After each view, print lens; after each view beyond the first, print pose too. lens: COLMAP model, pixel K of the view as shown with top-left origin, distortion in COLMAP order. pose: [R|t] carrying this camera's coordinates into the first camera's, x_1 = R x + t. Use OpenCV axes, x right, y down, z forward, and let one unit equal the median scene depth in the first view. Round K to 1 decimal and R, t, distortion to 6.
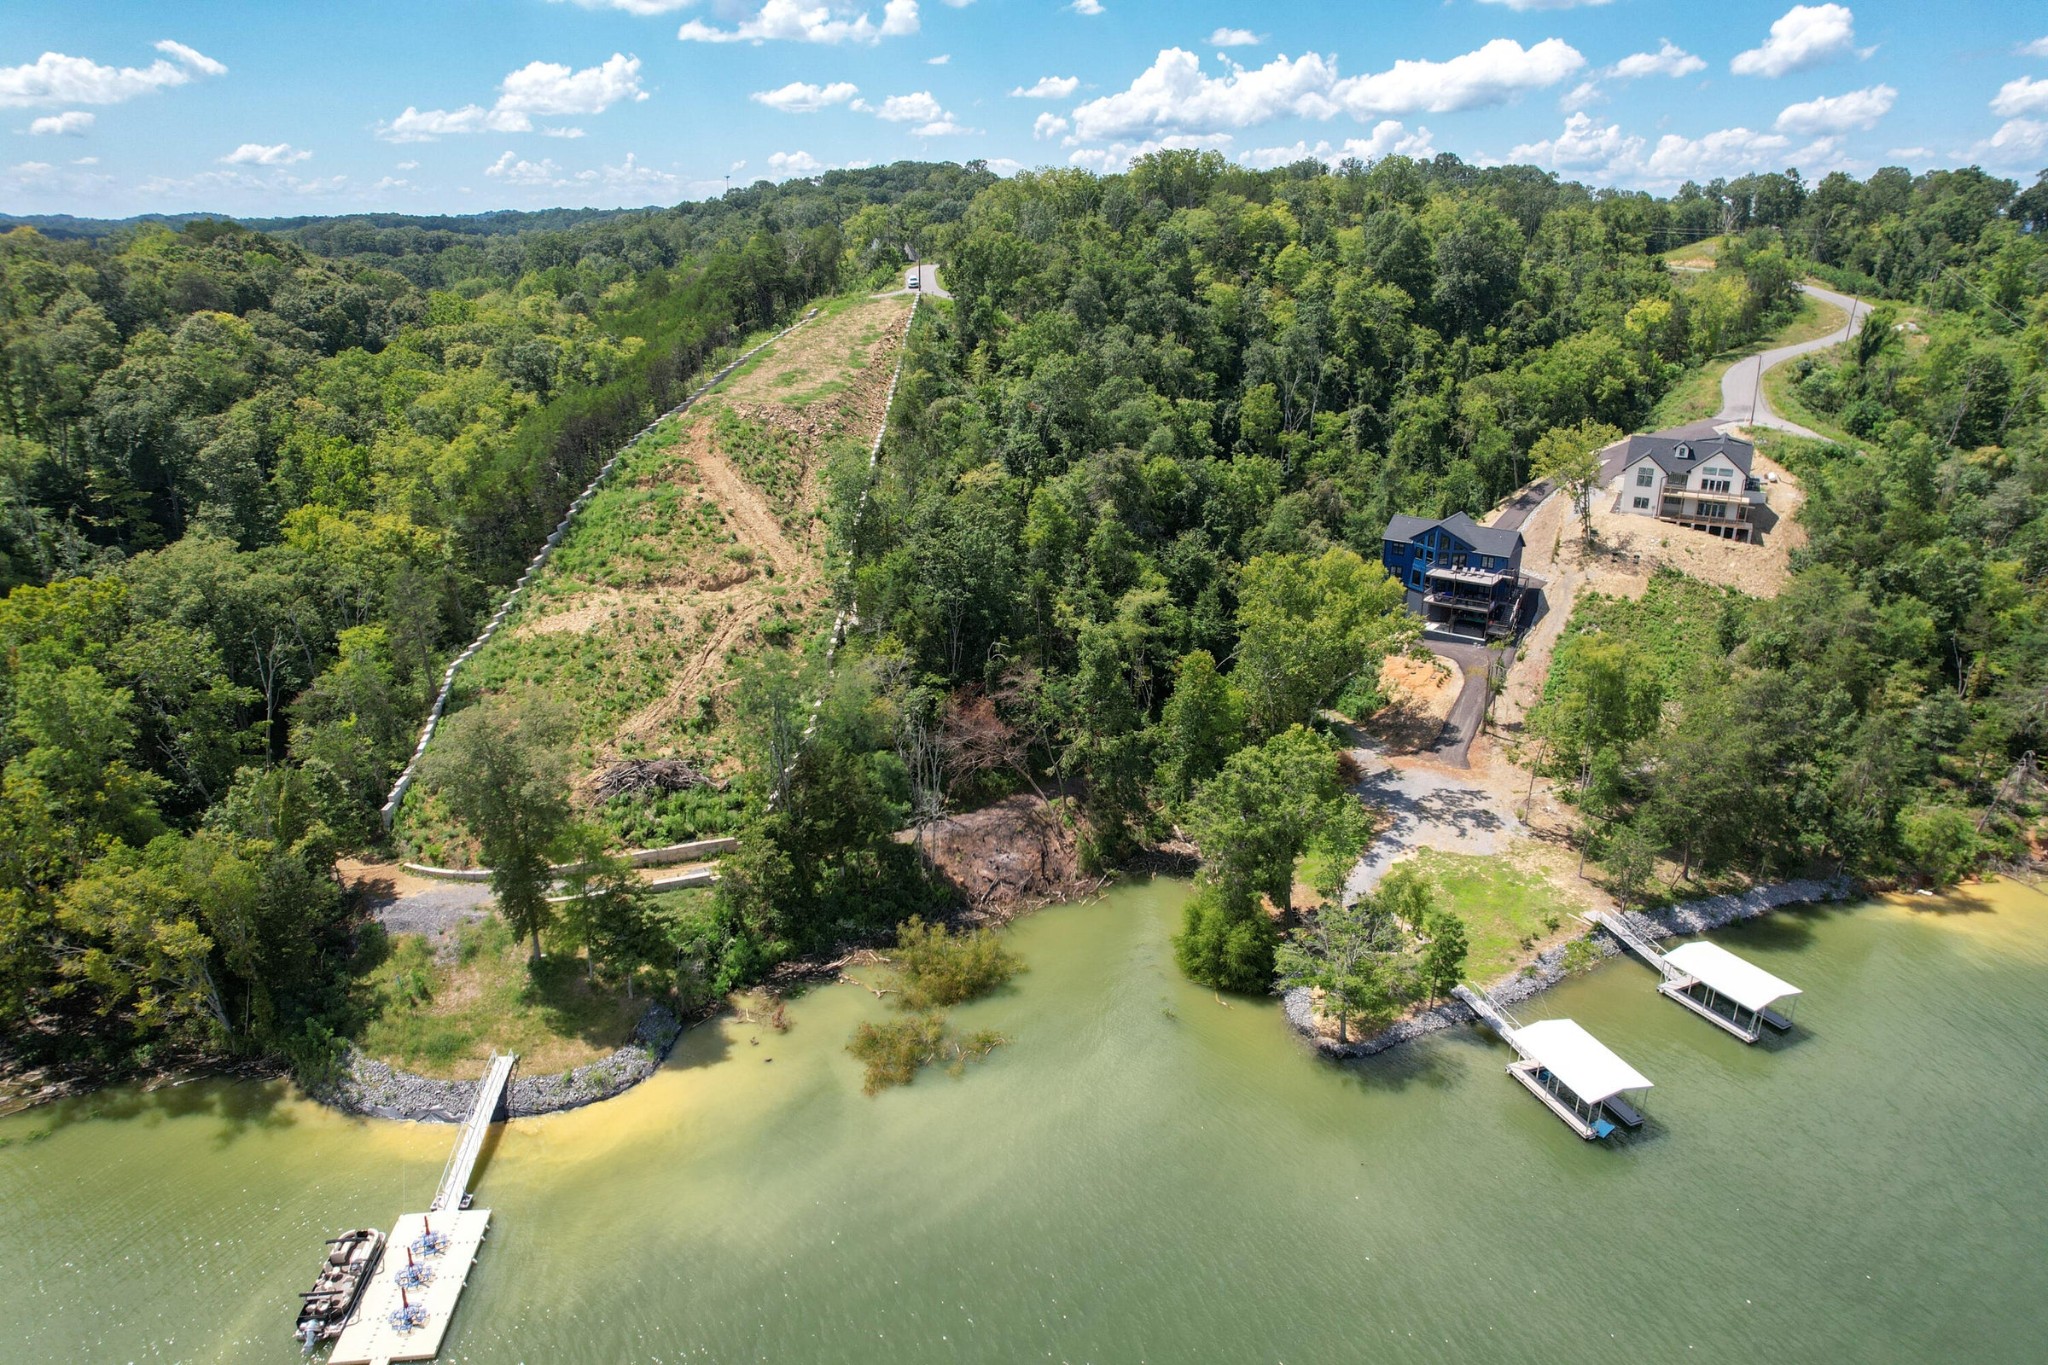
lens RADIAL K [[1300.1, 0, 1033.1], [0, 1300.1, 685.5], [0, 0, 1]] dist [-0.076852, 0.066385]
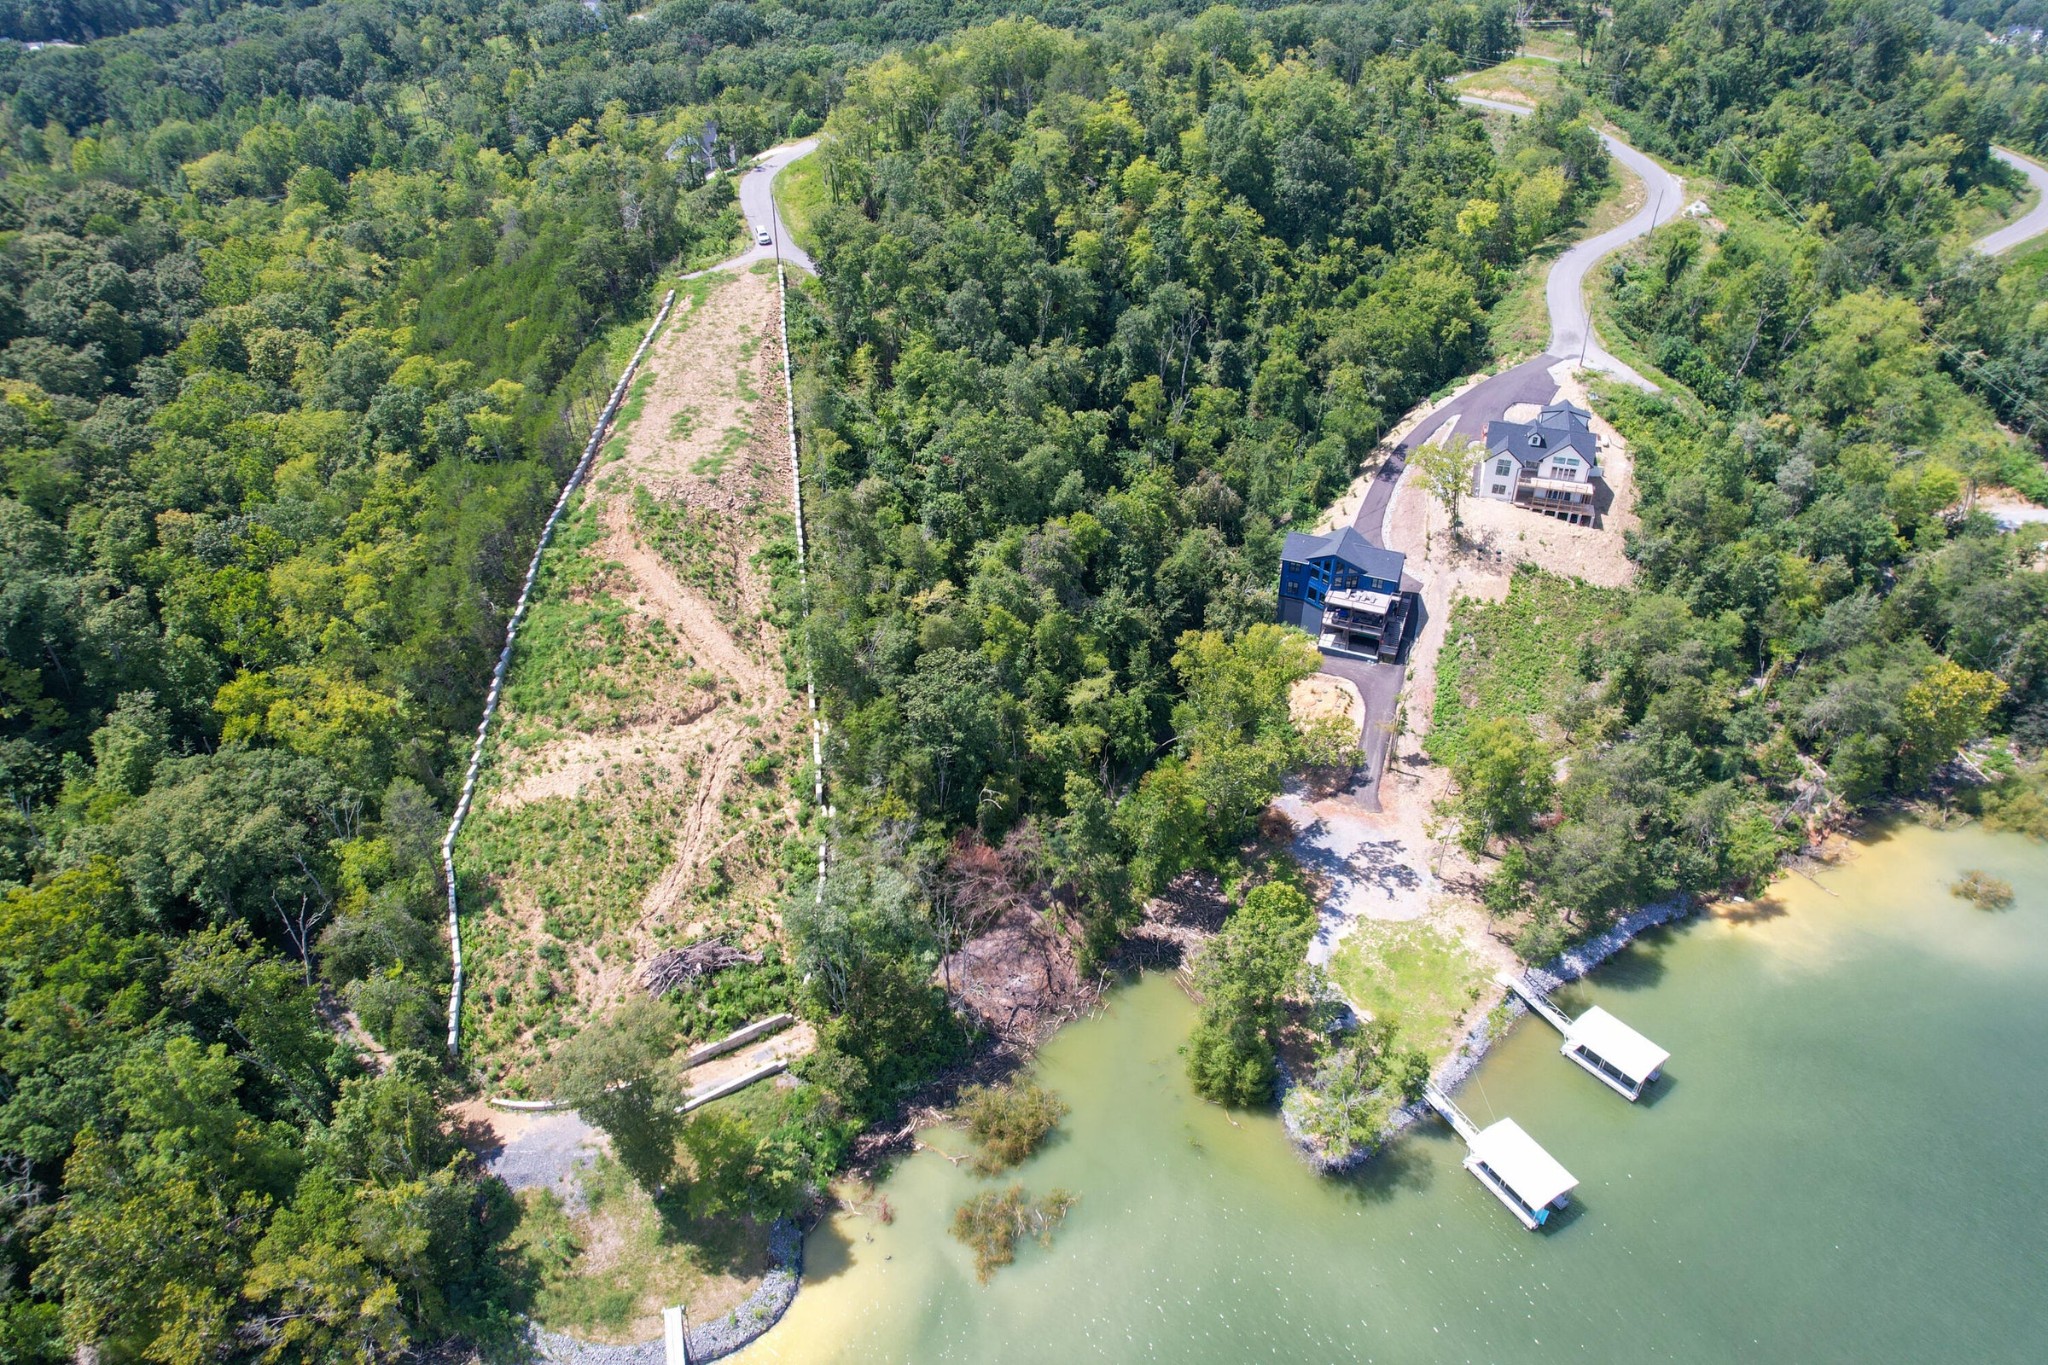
lens RADIAL K [[1300.1, 0, 1033.1], [0, 1300.1, 685.5], [0, 0, 1]] dist [-0.076852, 0.066385]
pose [[0.980910, -0.111133, 0.159577, -0.147114], [0.069820, 0.967164, 0.244376, -0.362009], [-0.181495, -0.228570, 0.956460, -0.030399]]
